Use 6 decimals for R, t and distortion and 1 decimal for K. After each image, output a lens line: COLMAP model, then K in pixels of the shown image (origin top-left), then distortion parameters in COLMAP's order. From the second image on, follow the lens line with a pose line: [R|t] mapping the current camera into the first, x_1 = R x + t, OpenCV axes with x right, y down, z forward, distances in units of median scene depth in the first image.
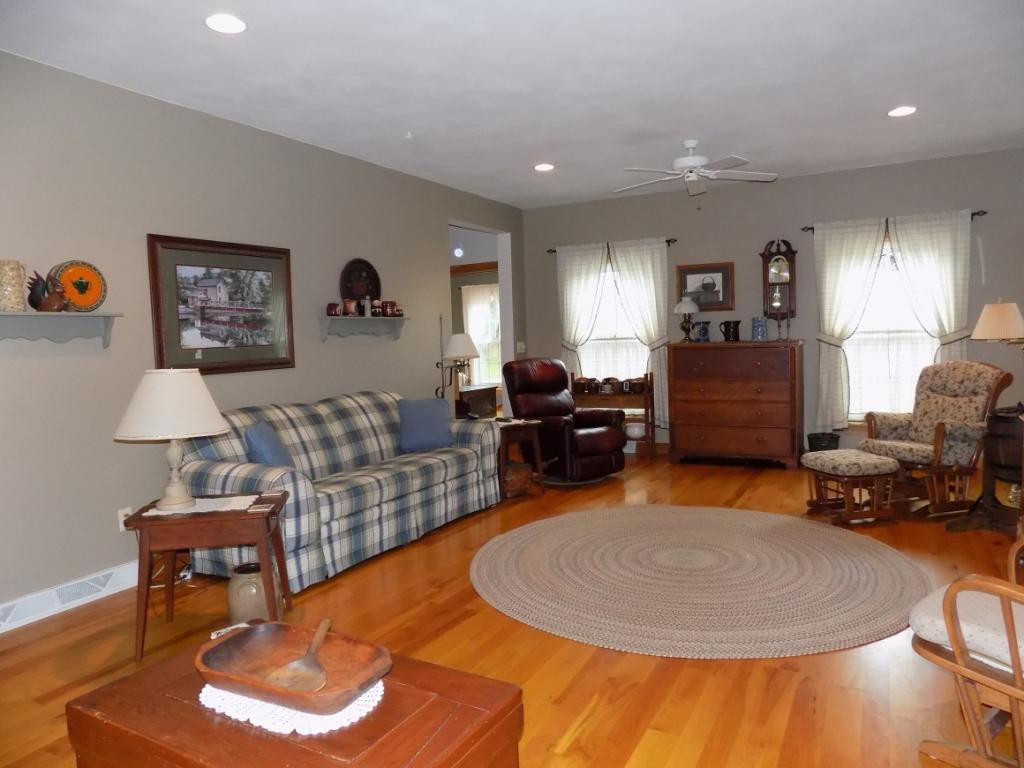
lens RADIAL K [[701.1, 0, 515.5], [0, 701.1, 384.3], [0, 0, 1]] dist [-0.040338, 0.024123]
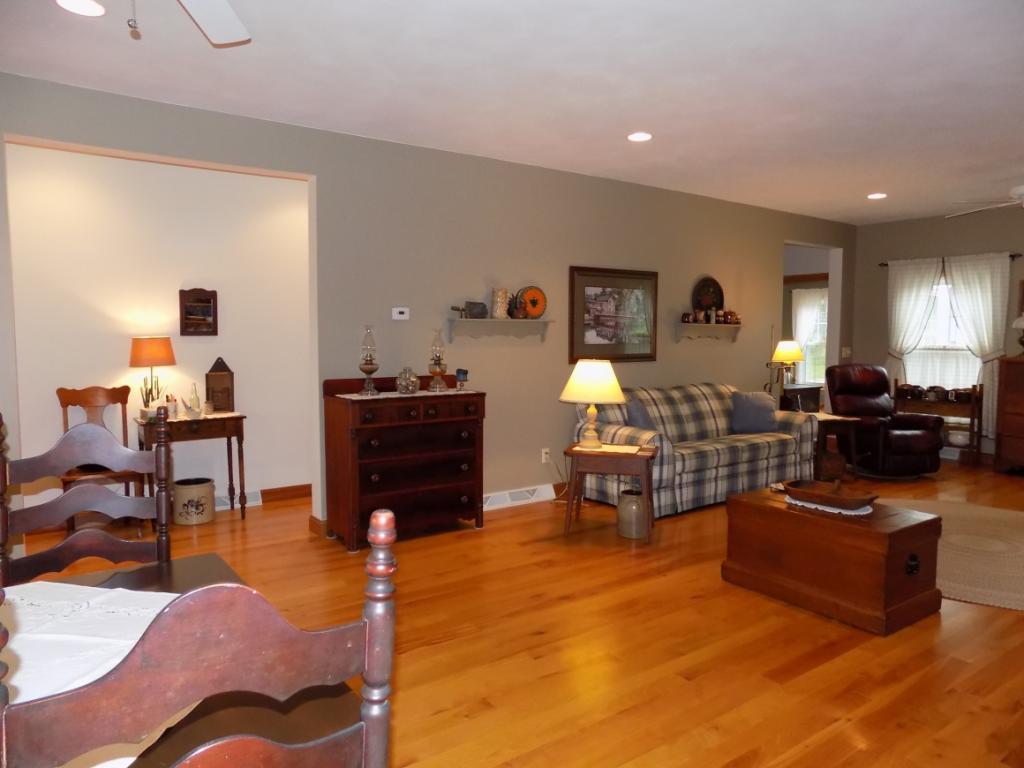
lens RADIAL K [[701.1, 0, 514.3], [0, 701.1, 379.0], [0, 0, 1]] dist [-0.040338, 0.024123]
pose [[0.900289, 0.069369, -0.429730, 0.017623], [-0.066667, 0.997547, 0.021360, -0.000261], [0.430157, 0.009419, 0.902705, -0.319230]]
